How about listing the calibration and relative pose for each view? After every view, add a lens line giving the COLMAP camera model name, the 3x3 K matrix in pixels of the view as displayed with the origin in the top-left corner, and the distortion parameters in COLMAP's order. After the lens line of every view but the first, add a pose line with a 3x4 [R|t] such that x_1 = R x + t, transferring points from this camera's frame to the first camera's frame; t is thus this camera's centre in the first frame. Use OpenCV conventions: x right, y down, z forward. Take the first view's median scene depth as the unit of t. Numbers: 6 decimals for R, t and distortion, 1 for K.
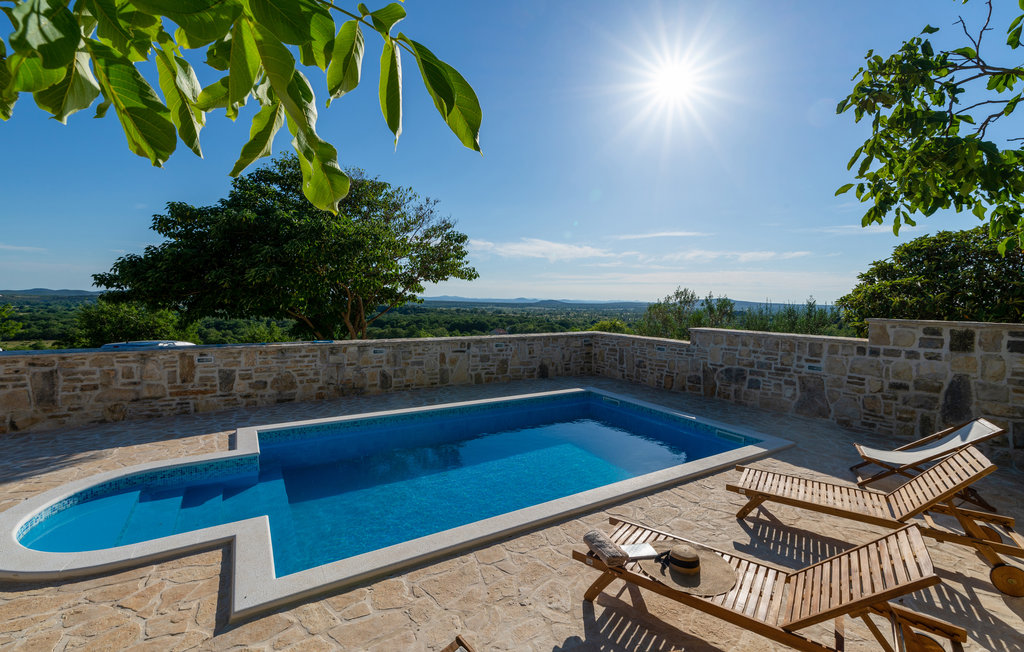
lens RADIAL K [[438.5, 0, 494.4], [0, 438.5, 317.5], [0, 0, 1]] dist [0.000425, 0.000381]
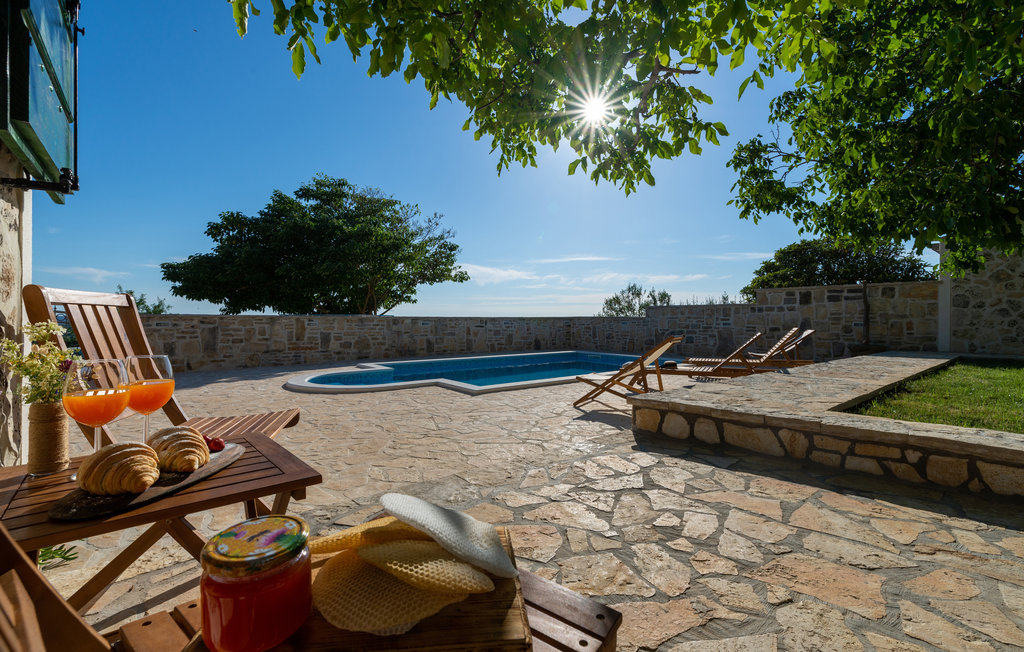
lens RADIAL K [[438.5, 0, 493.3], [0, 438.5, 319.7], [0, 0, 1]] dist [0.000425, 0.000381]
pose [[0.990955, -0.014905, 0.133363, -0.262009], [0.020962, 0.998806, -0.044131, 0.141713], [-0.132546, 0.046527, 0.990084, -0.381290]]
